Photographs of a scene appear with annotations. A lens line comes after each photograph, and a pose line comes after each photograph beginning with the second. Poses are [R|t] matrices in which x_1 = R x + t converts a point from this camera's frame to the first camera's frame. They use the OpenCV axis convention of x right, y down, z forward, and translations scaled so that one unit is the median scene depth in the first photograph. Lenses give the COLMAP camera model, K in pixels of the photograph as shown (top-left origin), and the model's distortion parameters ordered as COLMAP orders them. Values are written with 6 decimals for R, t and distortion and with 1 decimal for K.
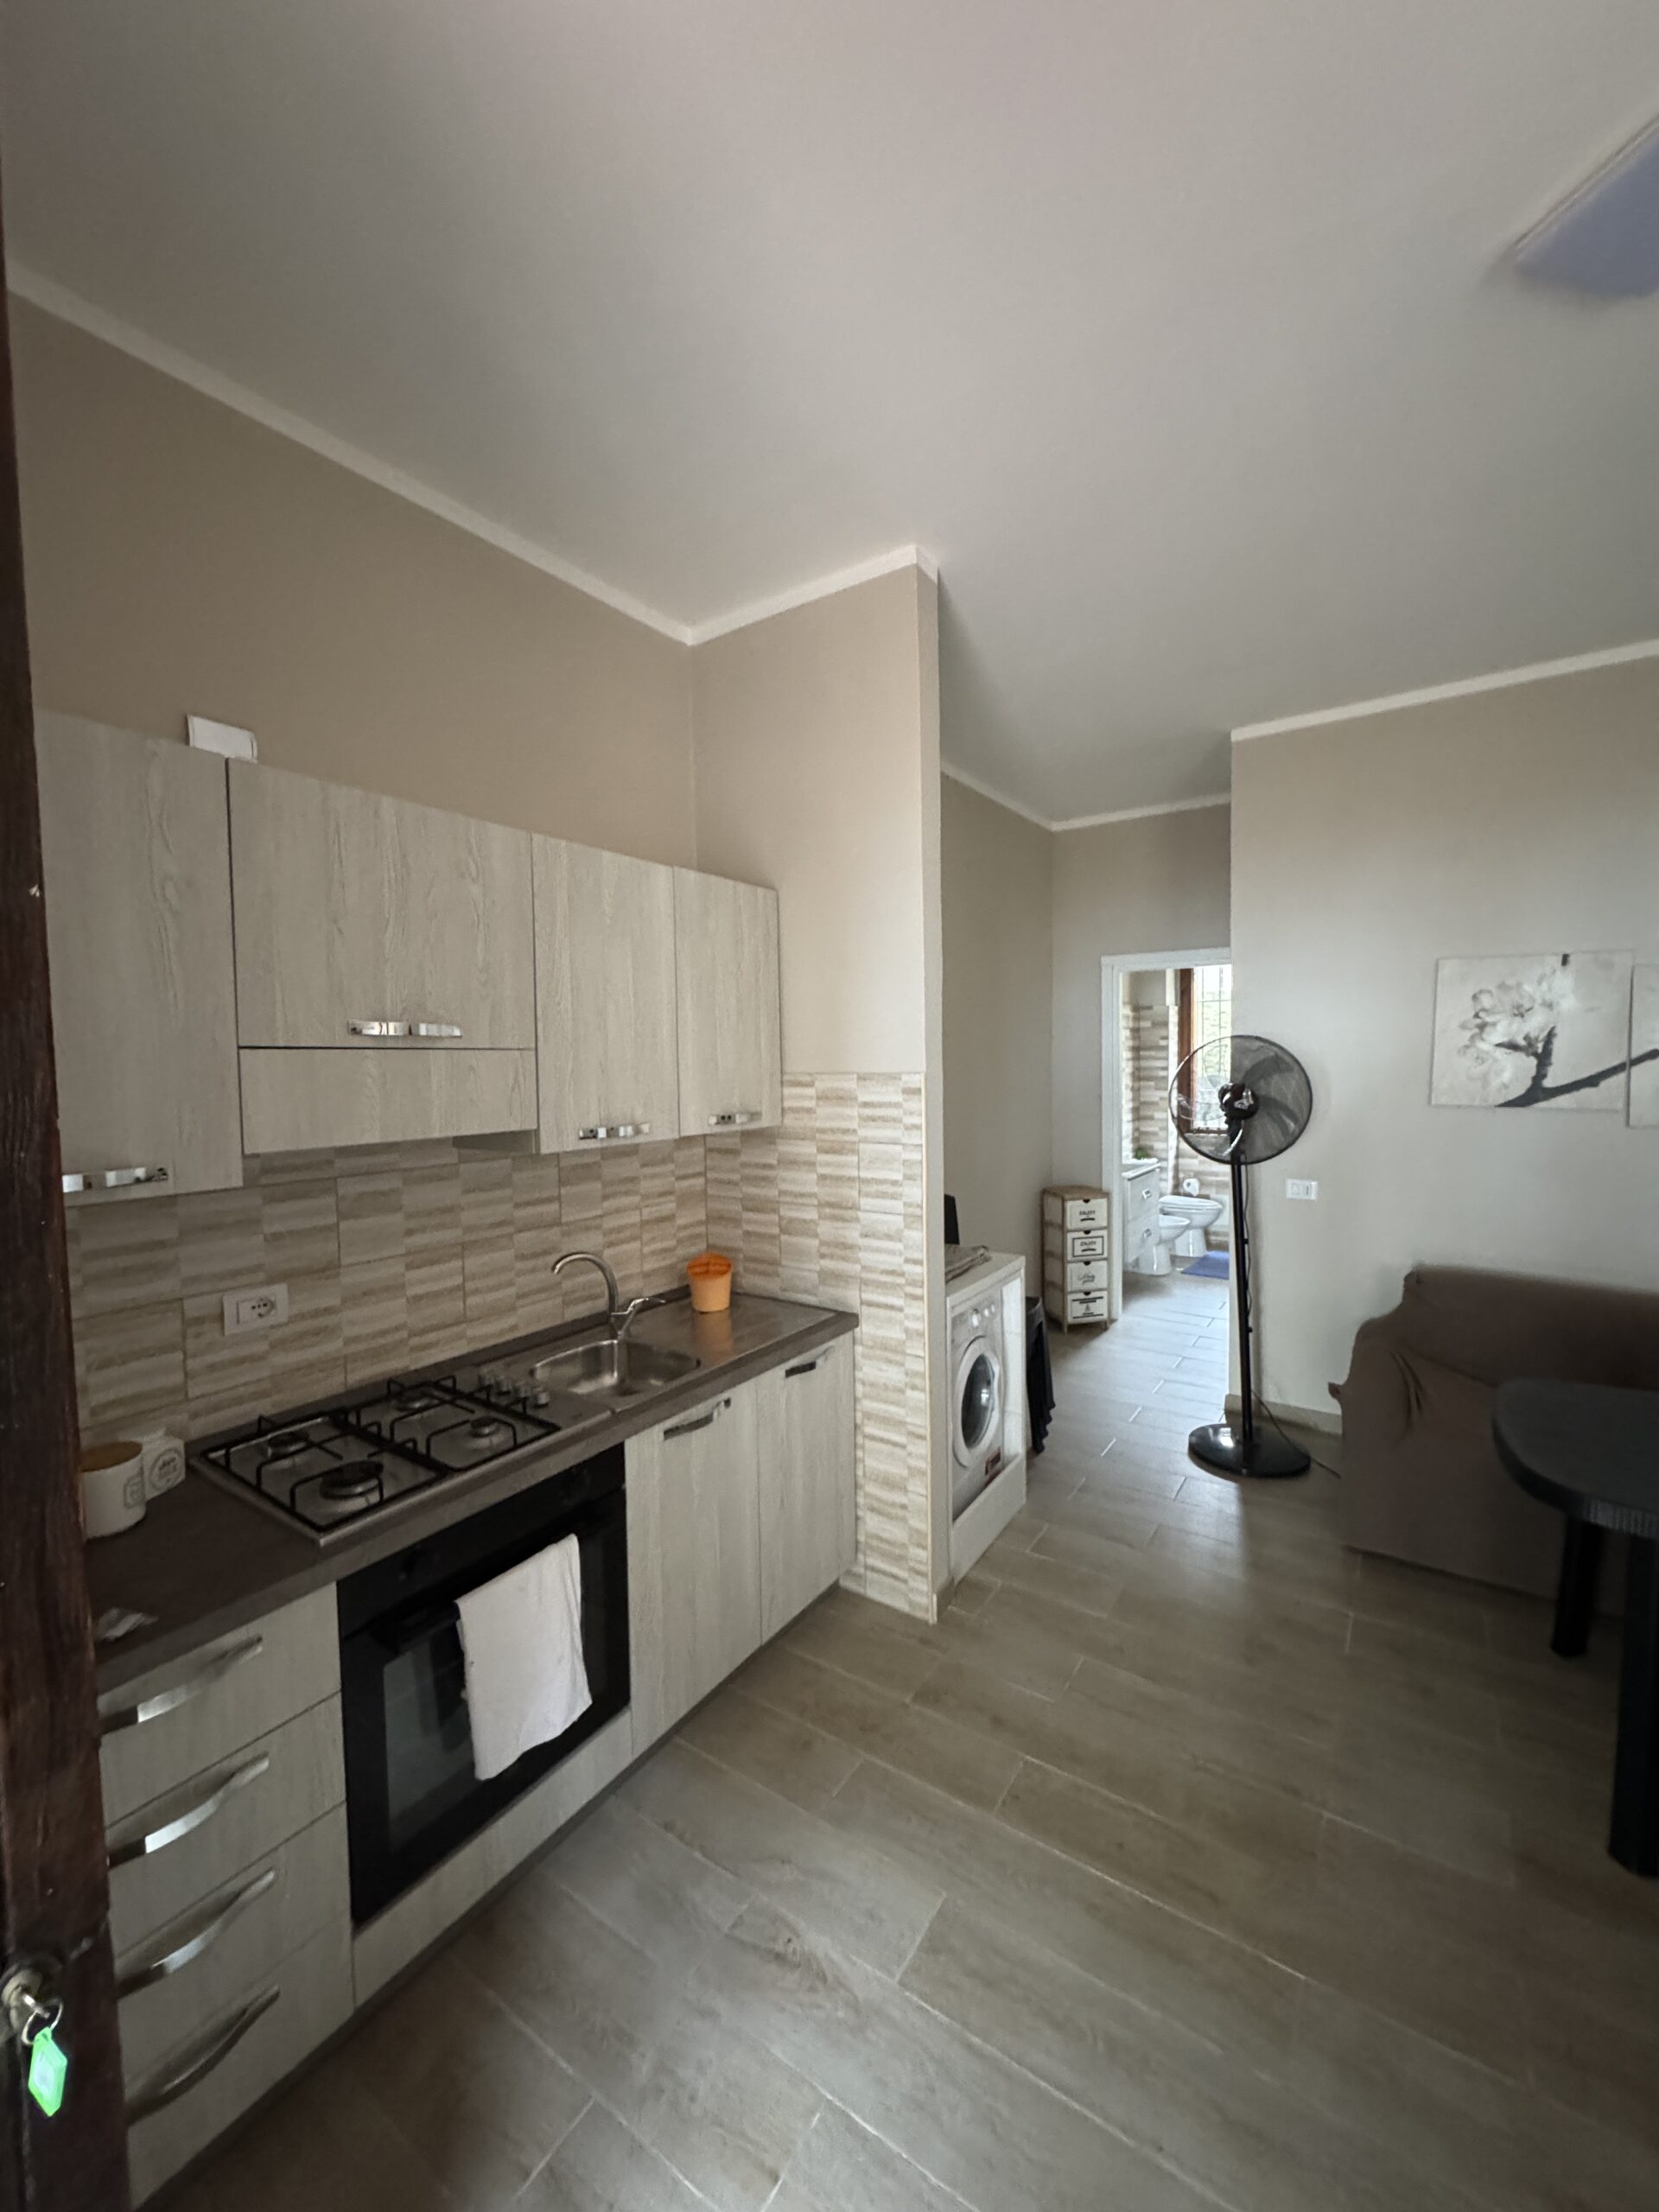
lens RADIAL K [[882.0, 0, 831.1], [0, 882.0, 1102.5], [0, 0, 1]] dist [-0.001180, -0.000209]
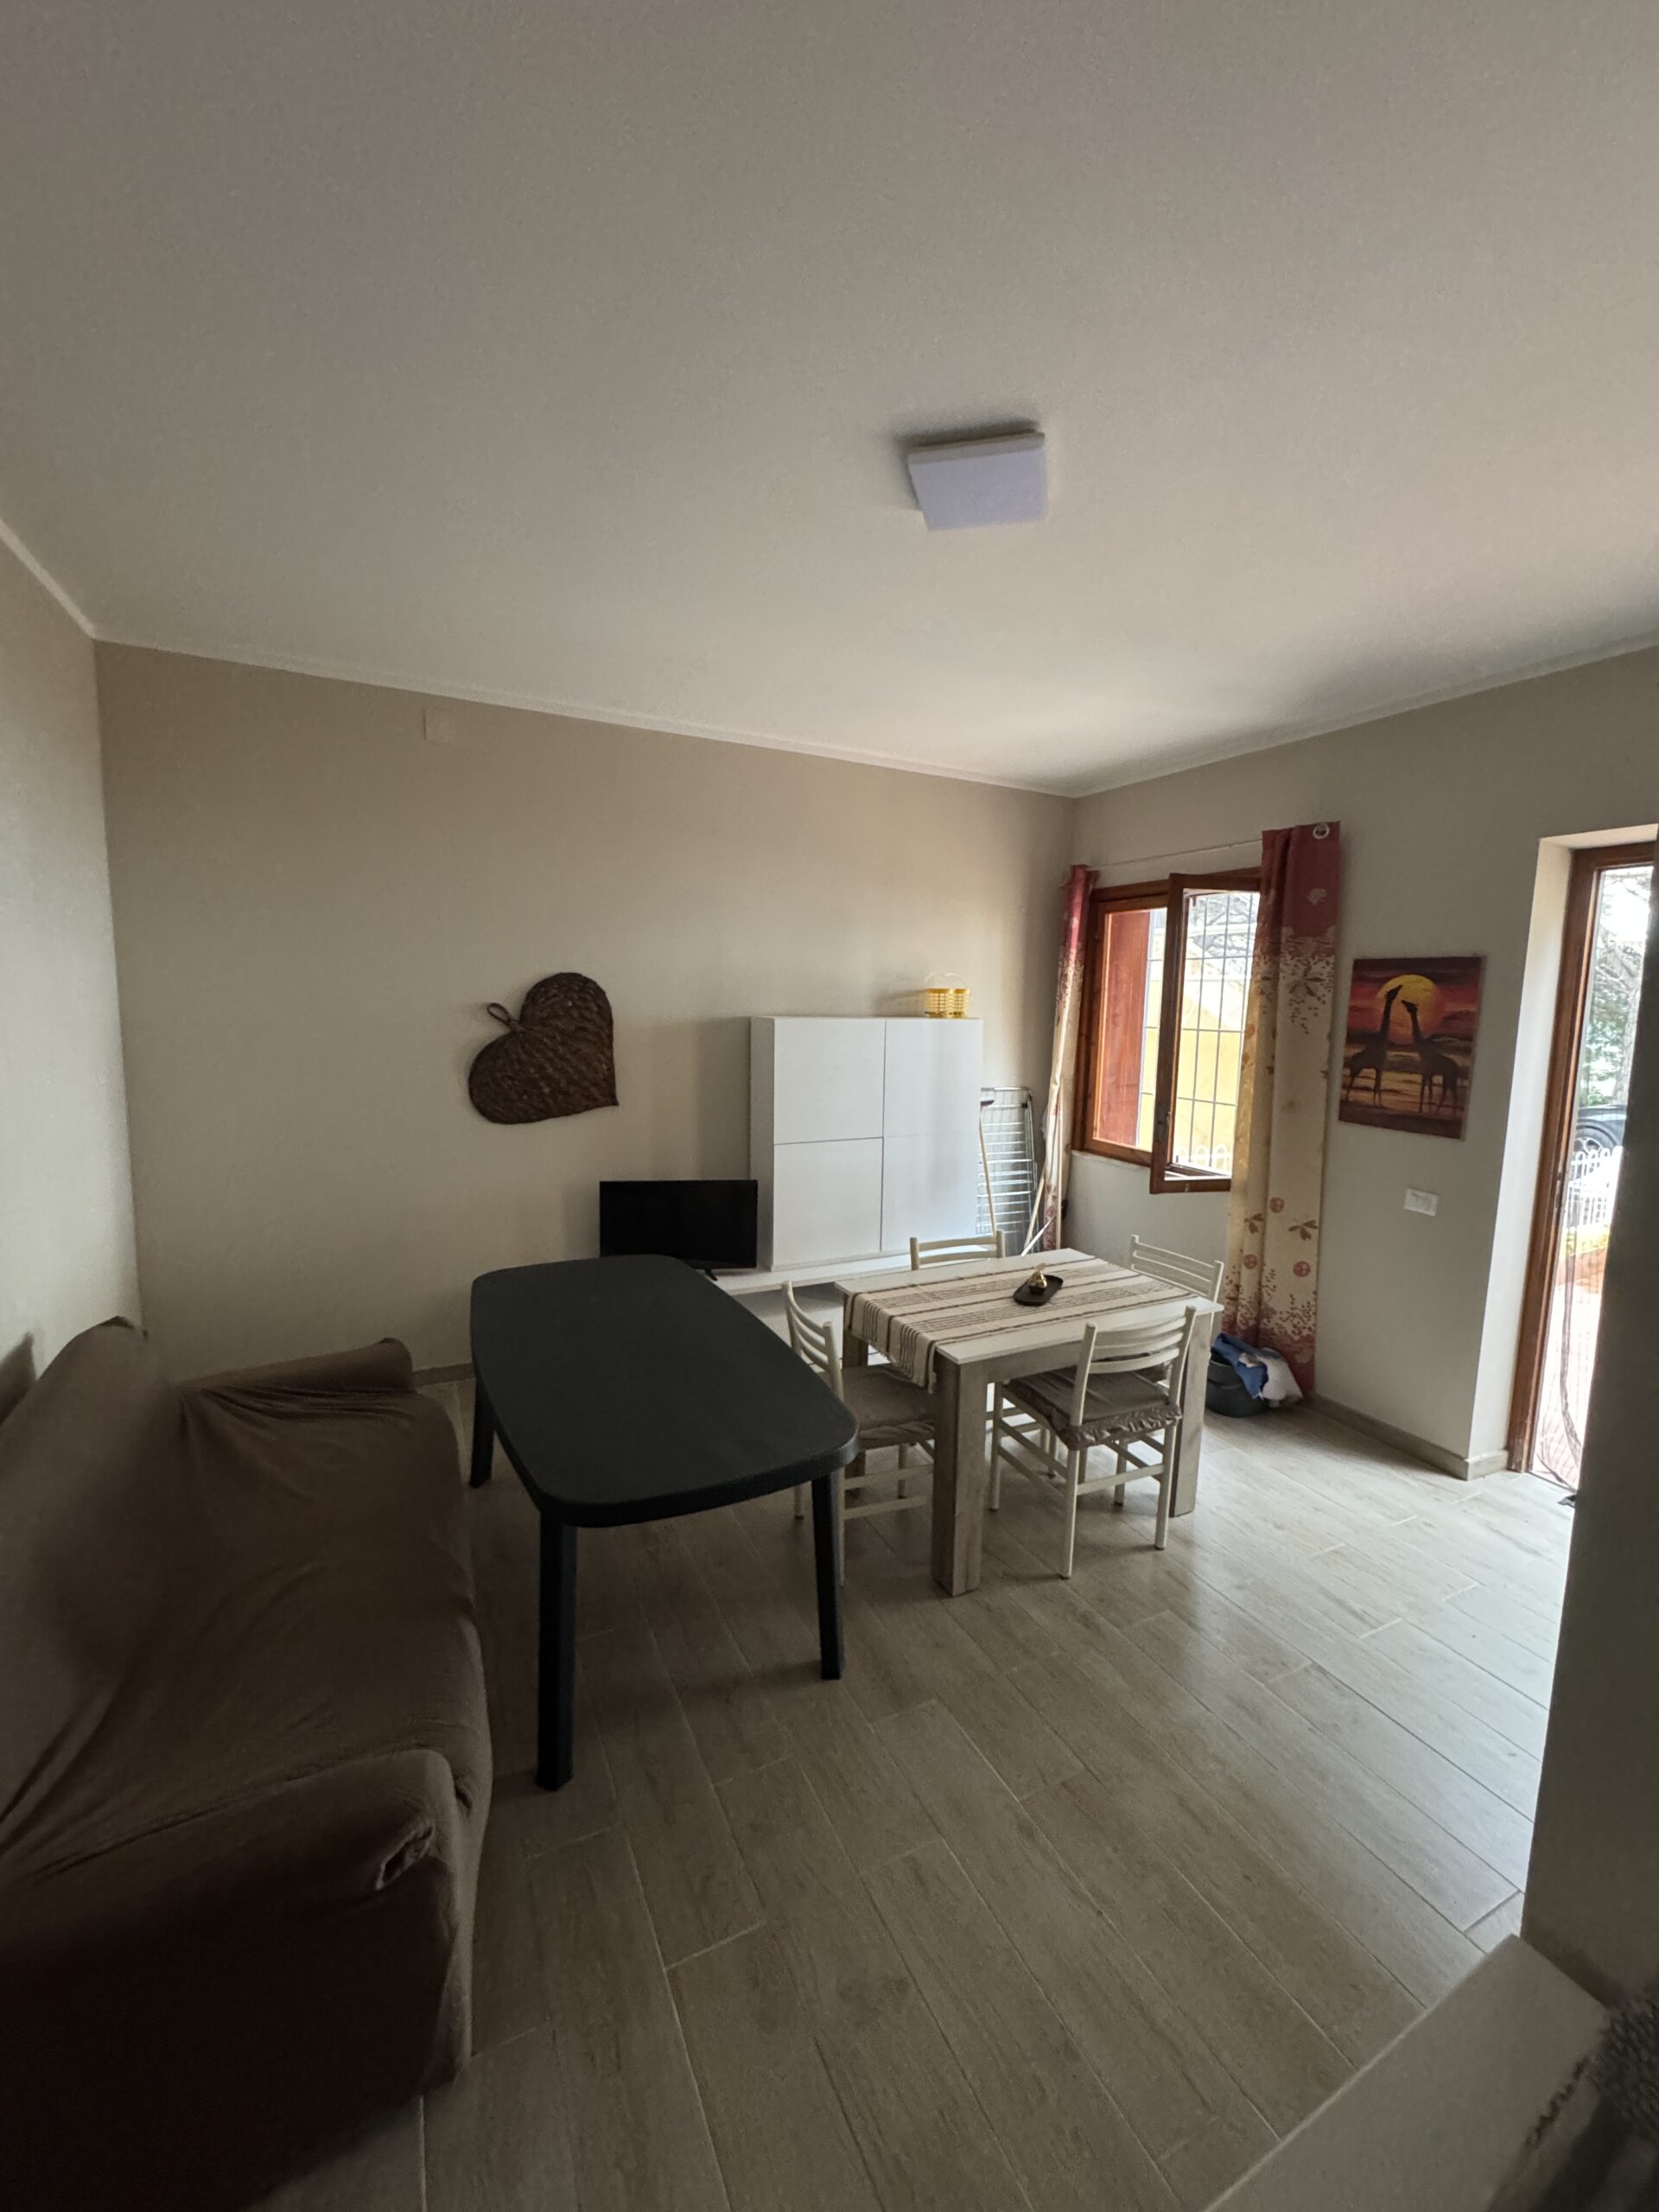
lens RADIAL K [[882.0, 0, 830.7], [0, 882.0, 1102.5], [0, 0, 1]] dist [-0.001180, -0.000209]
pose [[-0.870824, -0.061731, 0.487704, 0.165449], [0.014825, 0.988335, 0.151570, -0.096598], [-0.491371, 0.139221, -0.859751, 1.060696]]
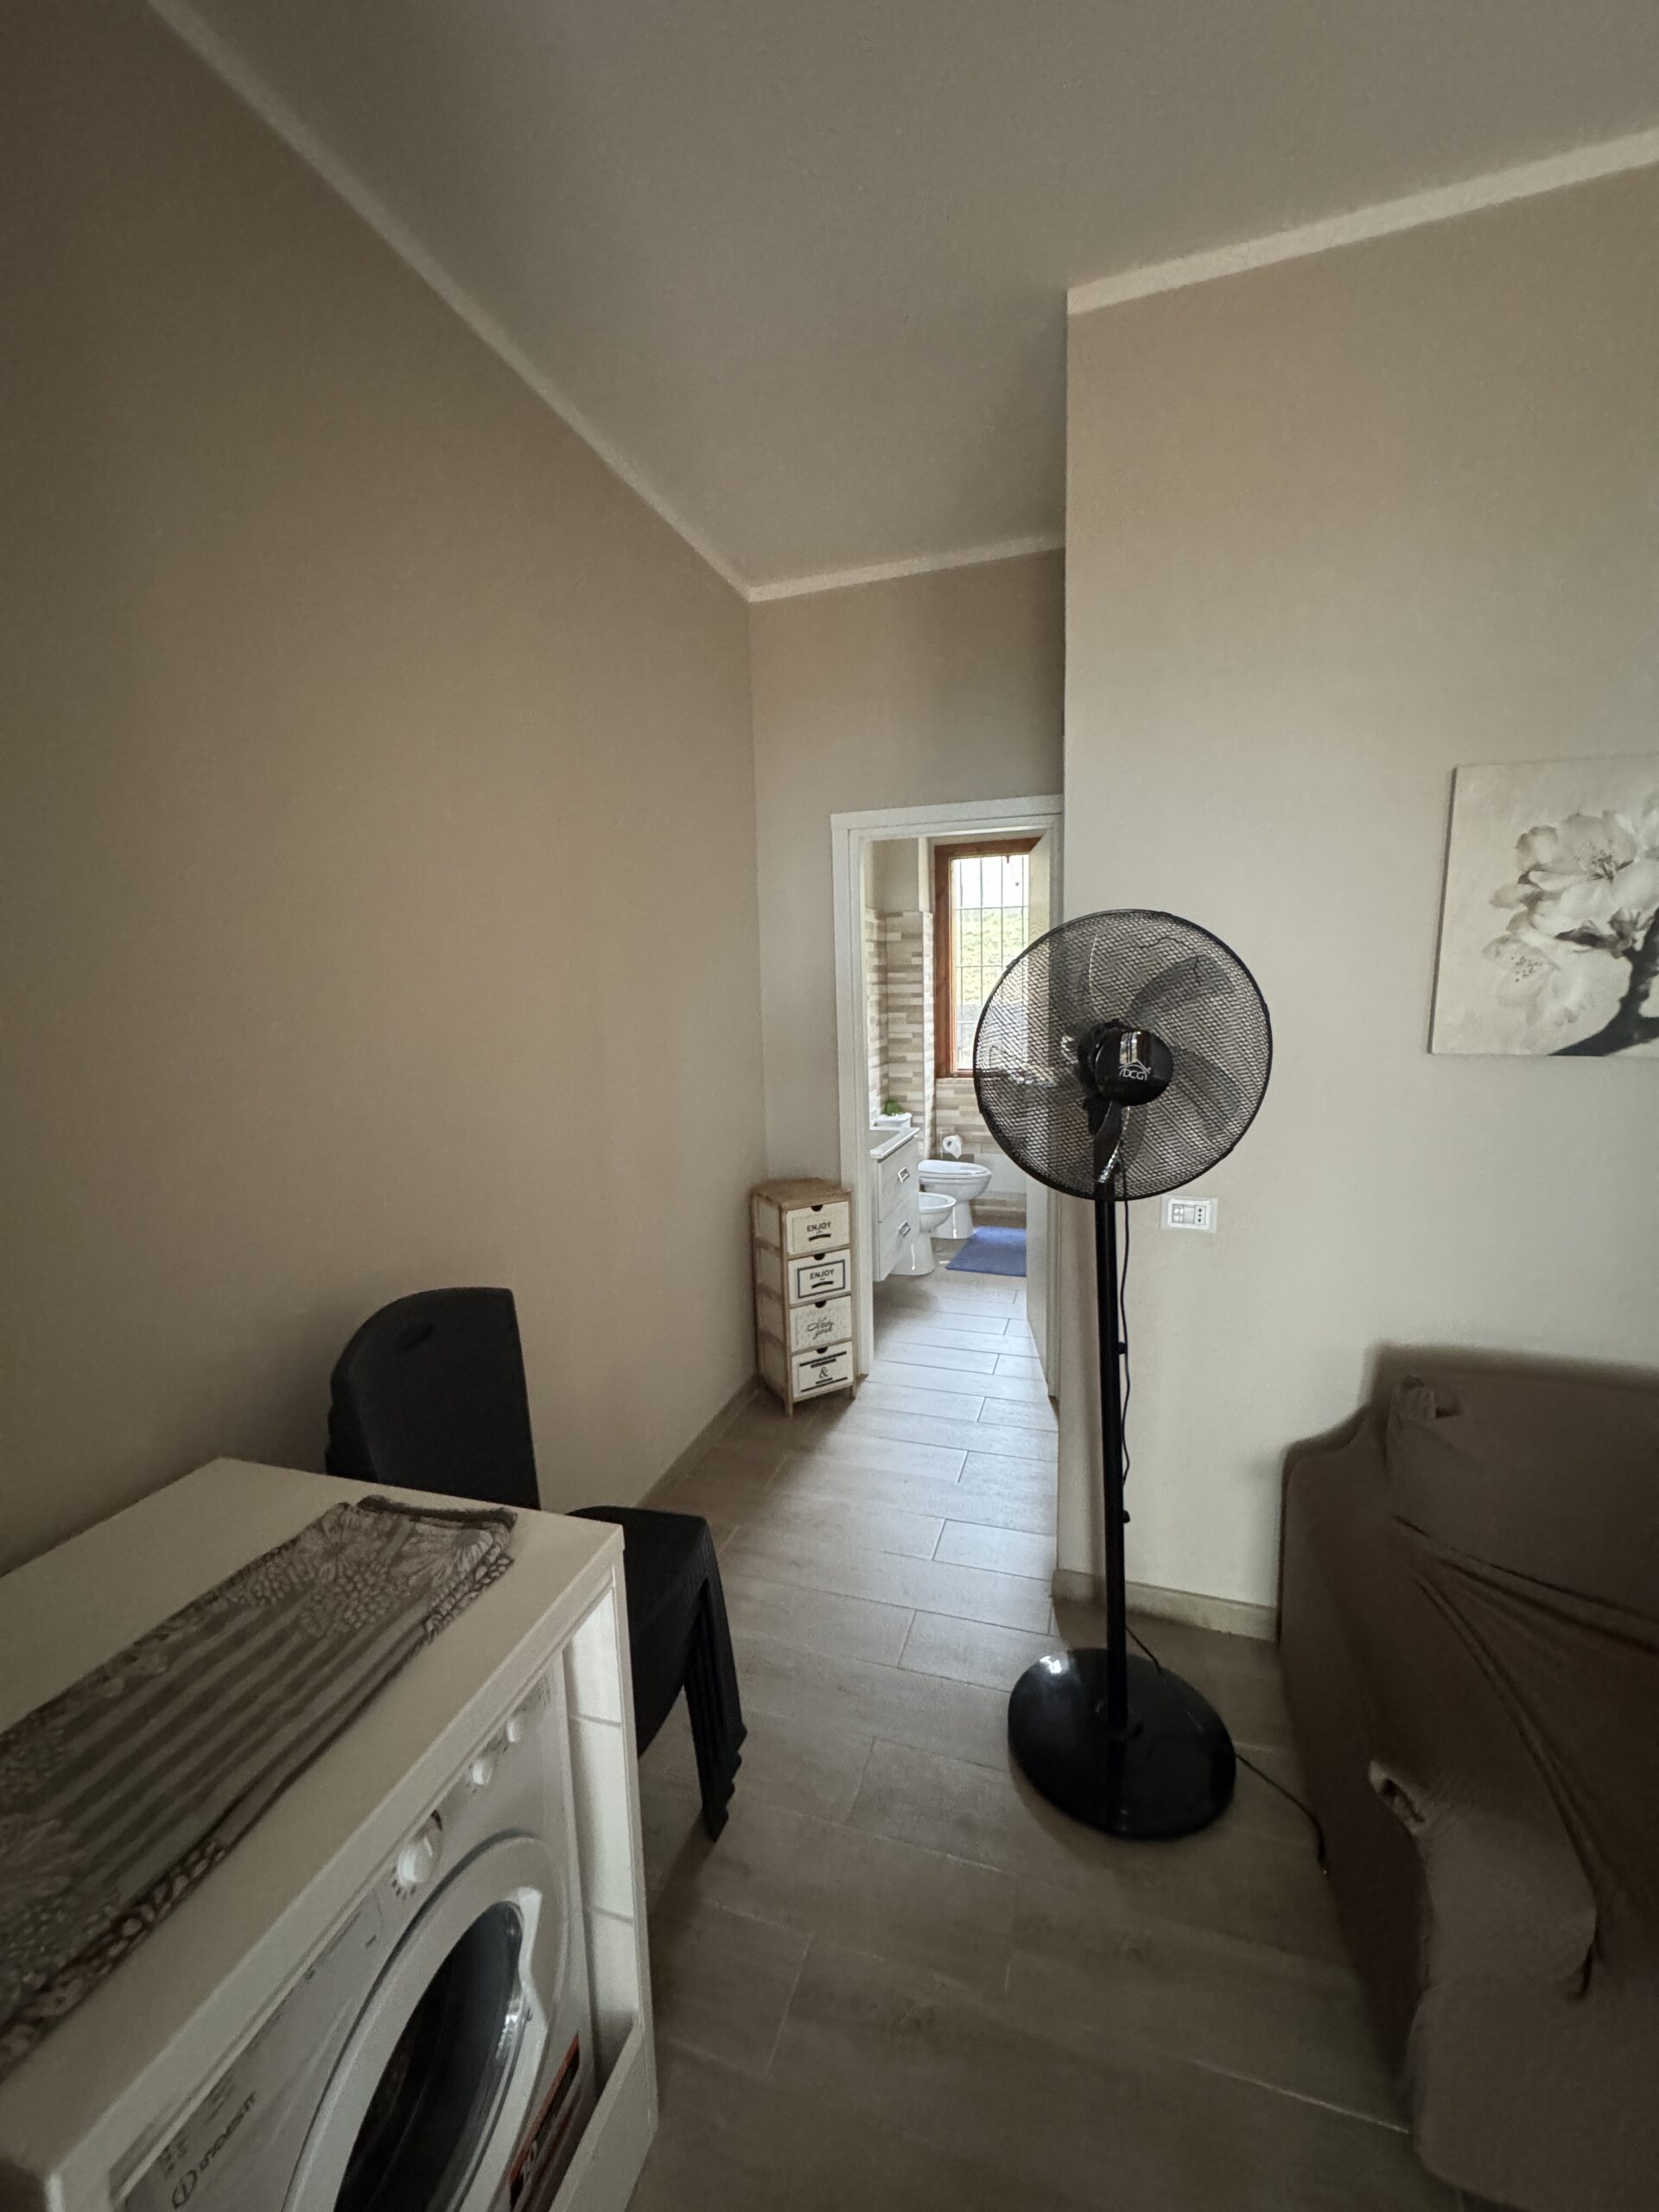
lens RADIAL K [[882.0, 0, 830.2], [0, 882.0, 1097.9], [0, 0, 1]] dist [-0.001180, -0.000209]
pose [[0.960816, -0.043712, 0.273718, 0.202344], [0.023920, 0.996879, 0.075230, -0.020179], [-0.276153, -0.065735, 0.958863, 0.623050]]
